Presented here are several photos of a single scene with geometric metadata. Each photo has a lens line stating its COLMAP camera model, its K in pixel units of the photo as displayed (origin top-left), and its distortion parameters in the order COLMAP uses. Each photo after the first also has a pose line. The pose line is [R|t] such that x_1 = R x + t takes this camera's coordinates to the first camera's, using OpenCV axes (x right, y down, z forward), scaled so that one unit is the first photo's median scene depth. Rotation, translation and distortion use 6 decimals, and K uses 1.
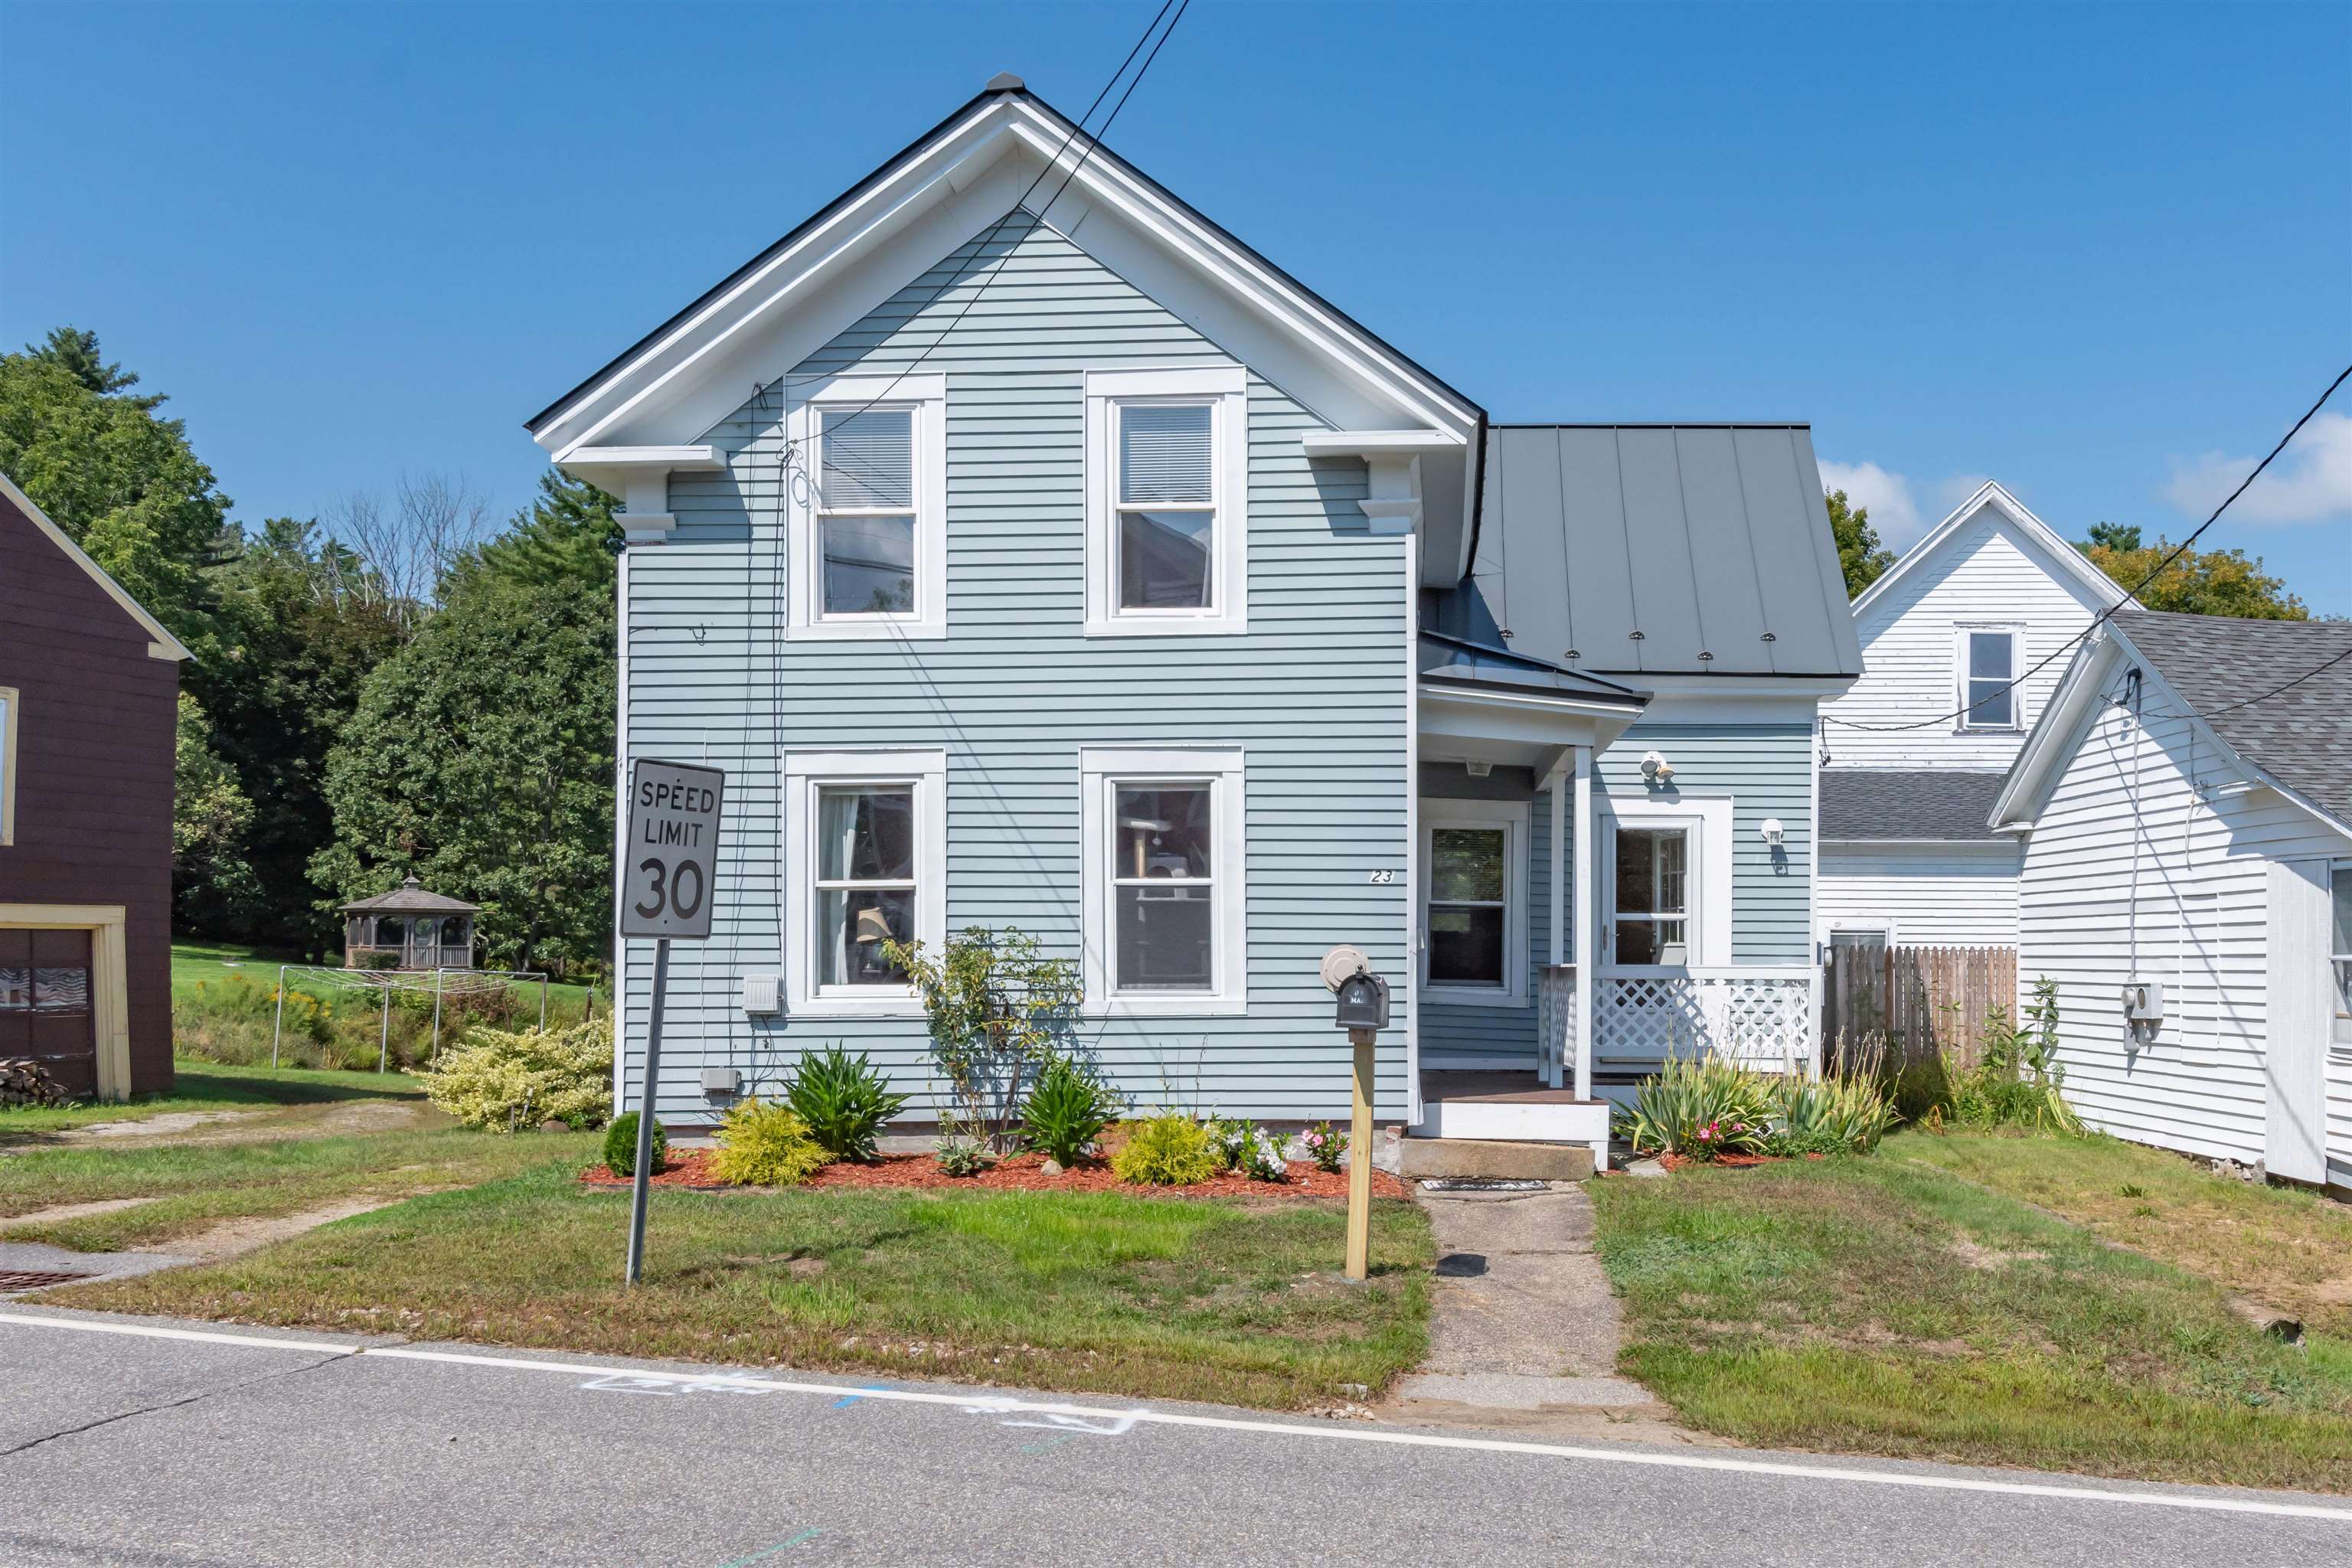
lens RADIAL K [[2227.8, 0, 1404.3], [0, 2227.8, 856.9], [0, 0, 1]] dist [0.002692, 0.005114]
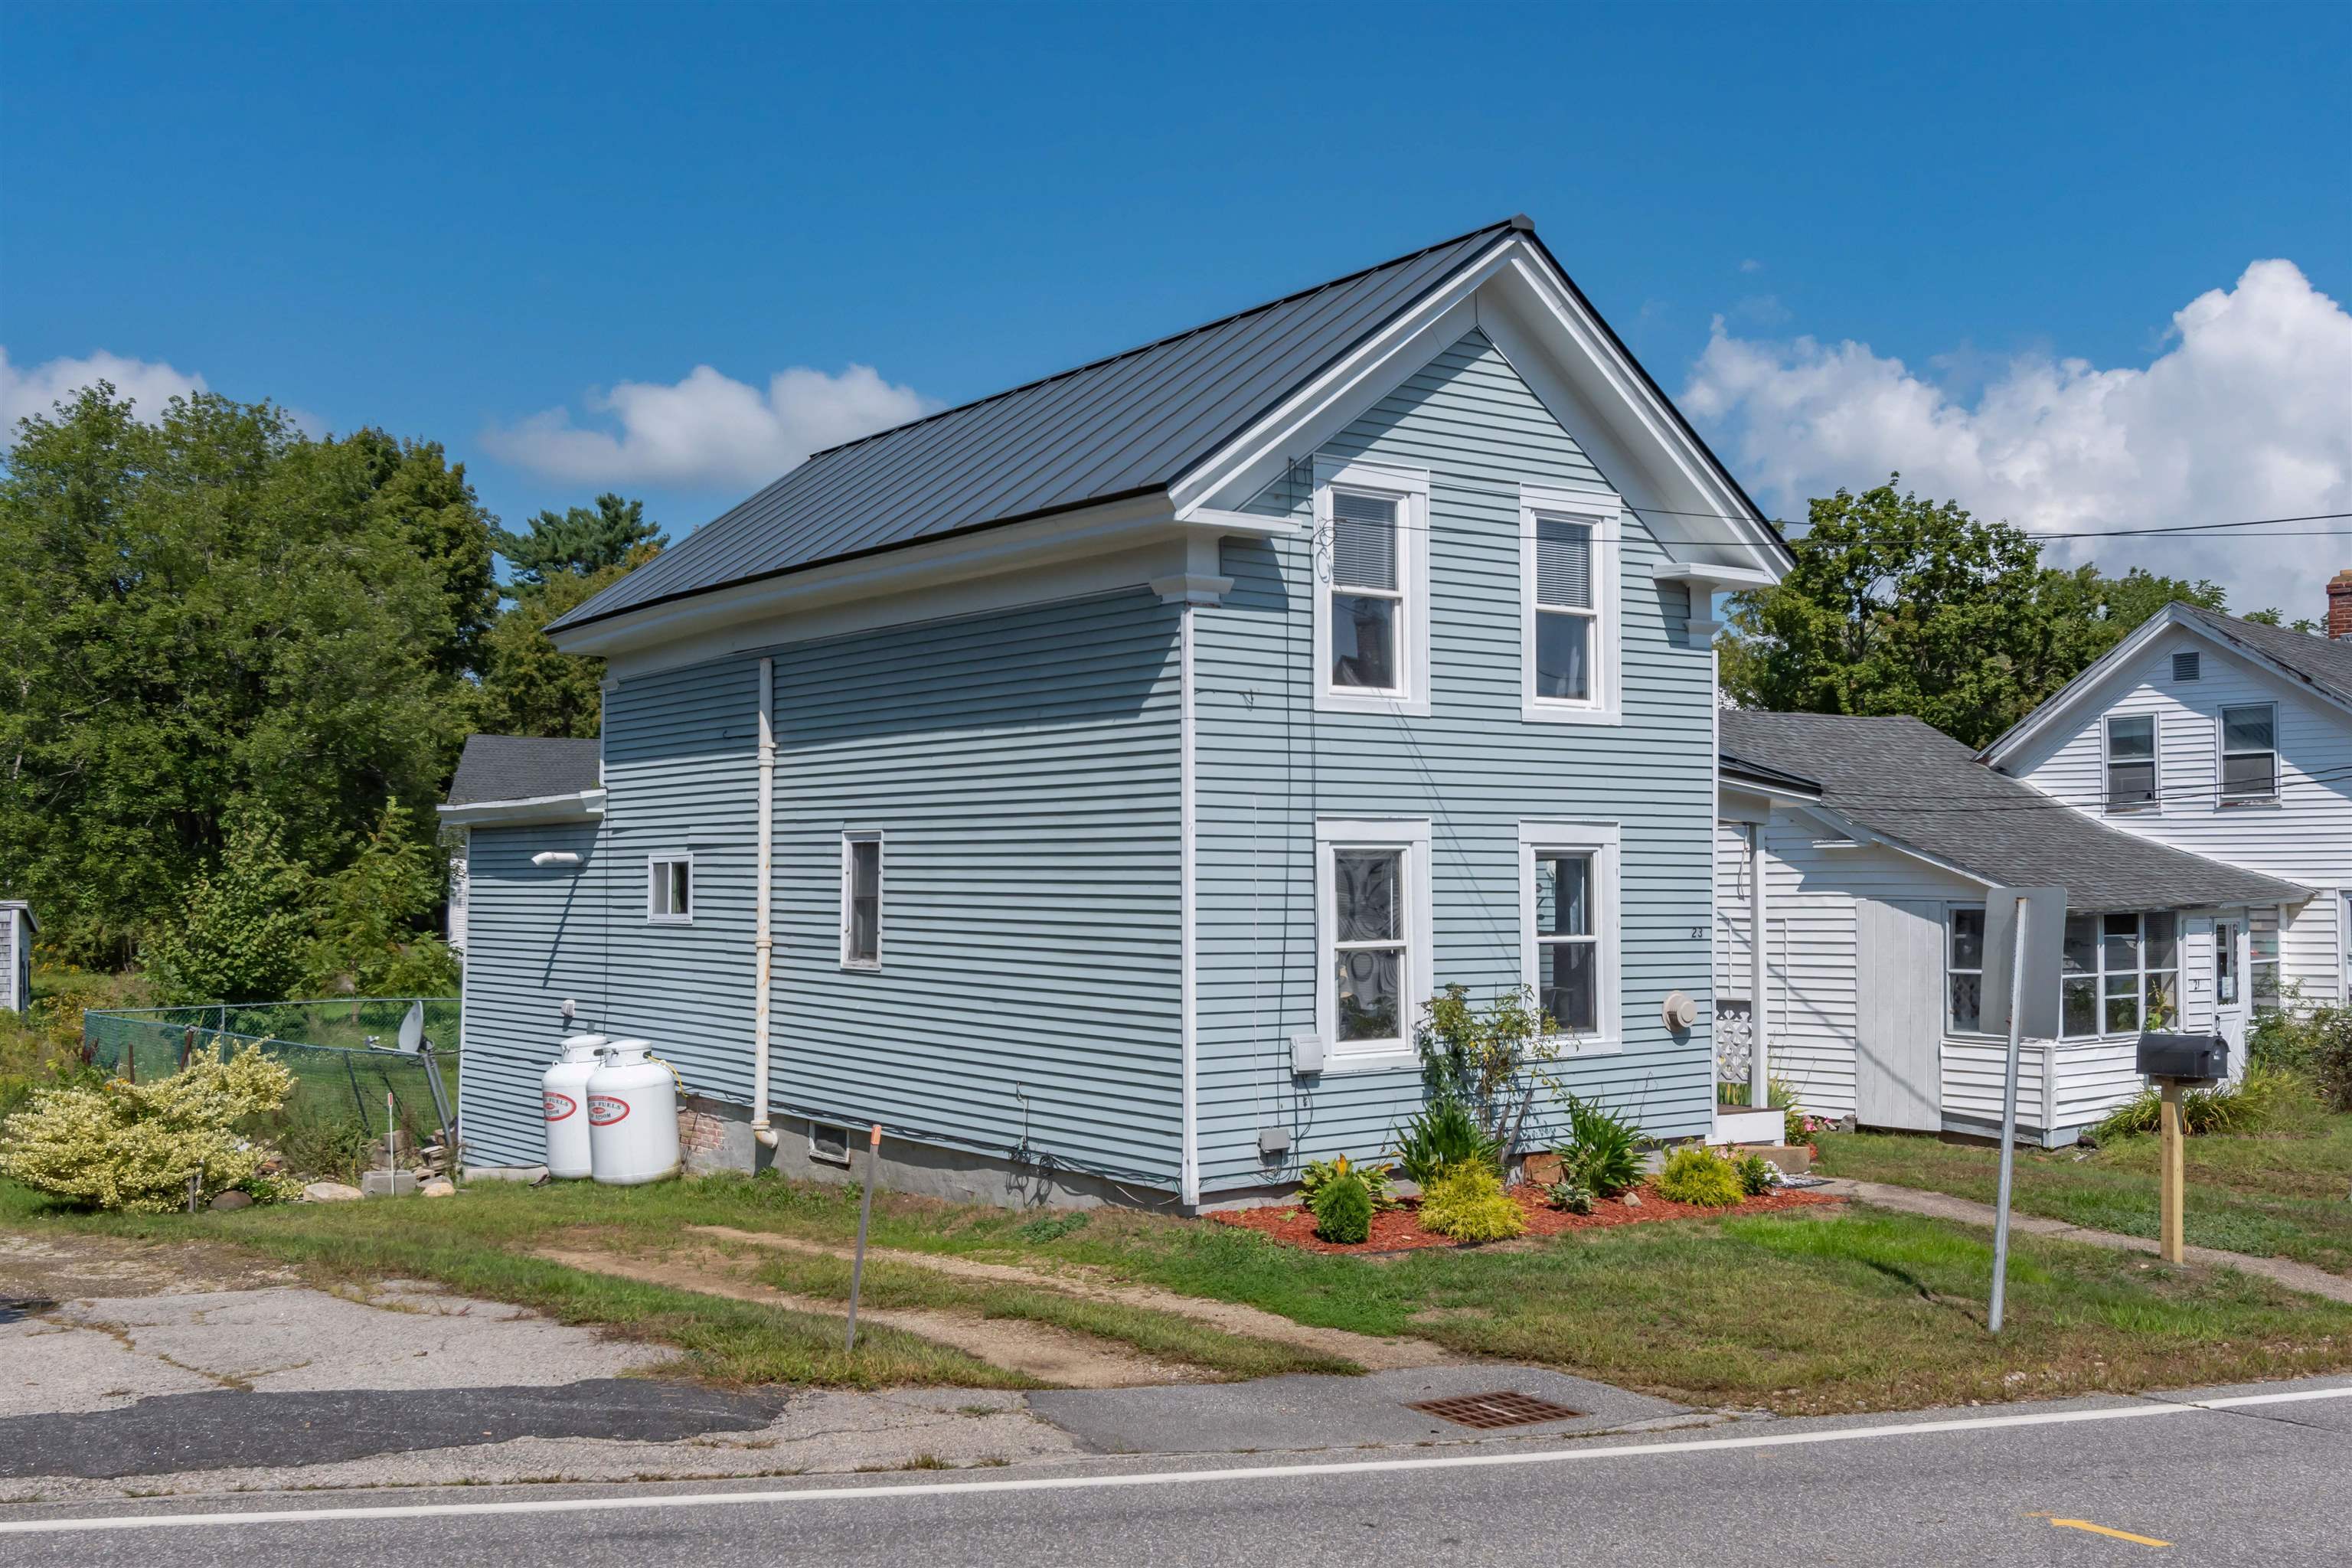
lens RADIAL K [[2174.6, 0, 1176.0], [0, 2174.6, 784.0], [0, 0, 1]] dist [0.003146, 0.007027]
pose [[0.790018, 0.030419, 0.612328, -0.945331], [-0.027294, 0.999523, -0.014439, -0.046432], [-0.612476, -0.005306, 0.790472, 0.239973]]
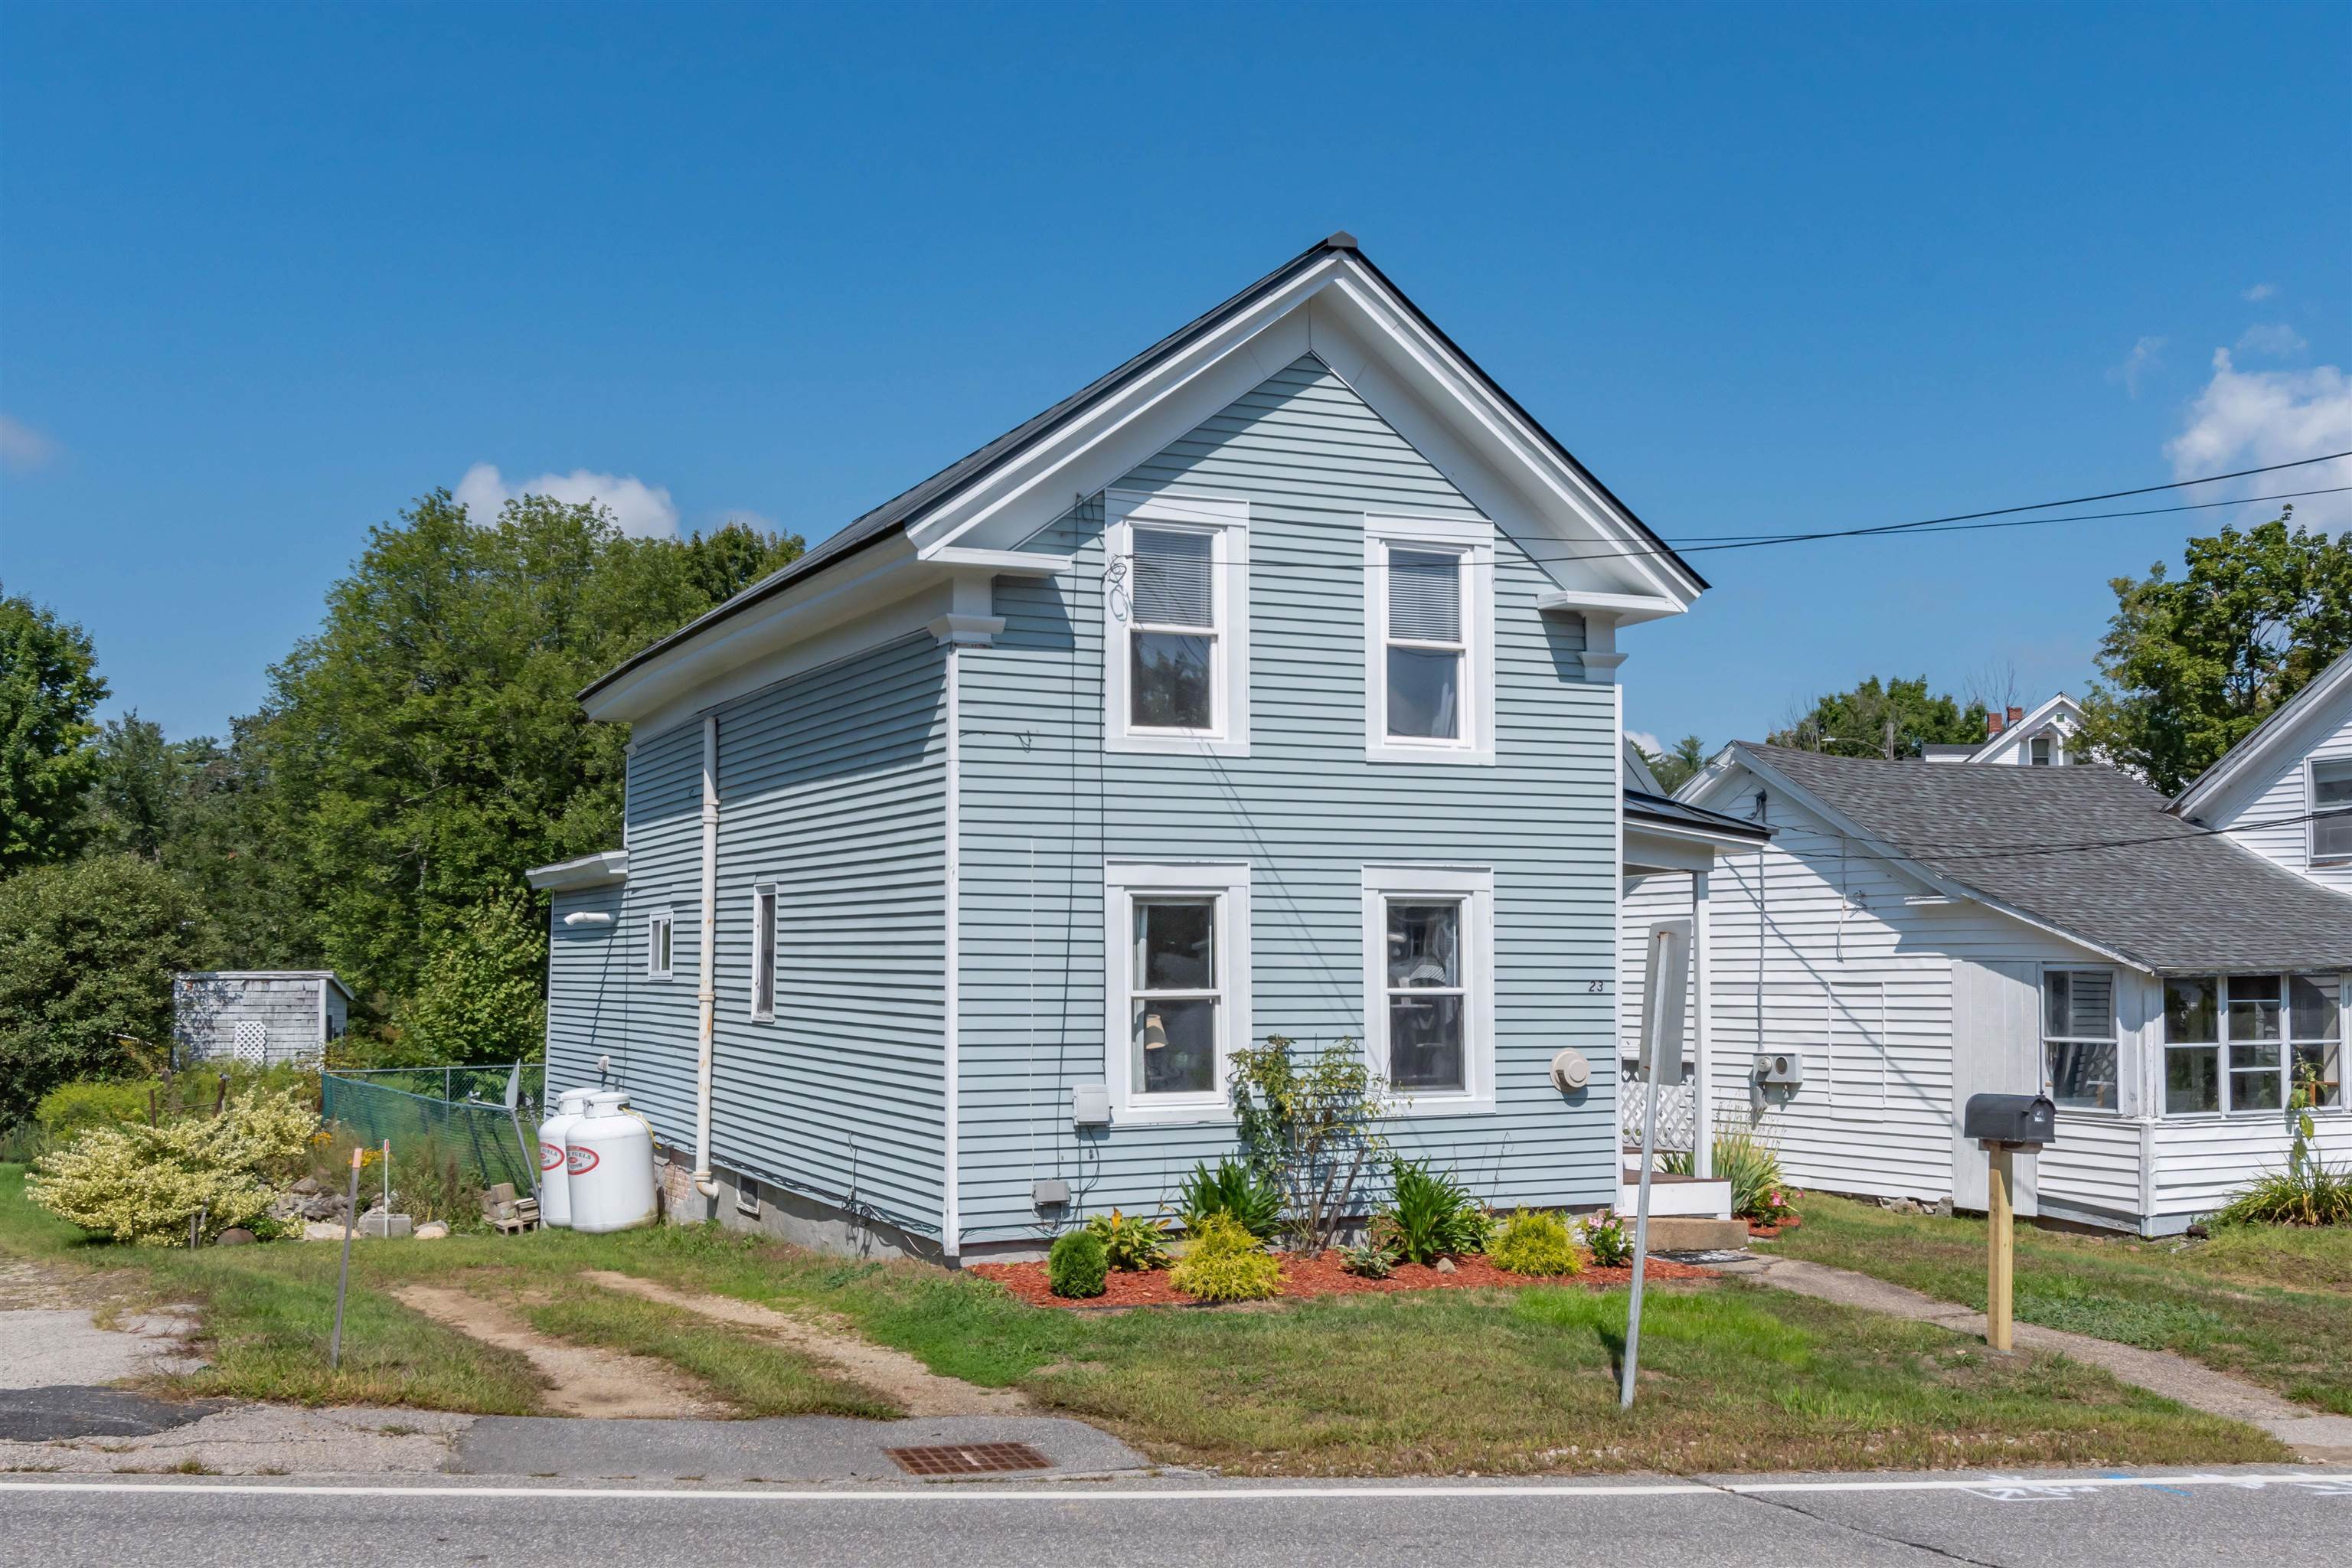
lens RADIAL K [[2208.2, 0, 1166.6], [0, 2208.2, 827.0], [0, 0, 1]] dist [0.002067, 0.012886]
pose [[0.897240, 0.031032, 0.440451, -0.691204], [-0.021175, 0.999404, -0.027277, -0.036267], [-0.441035, 0.015148, 0.897362, 0.091935]]
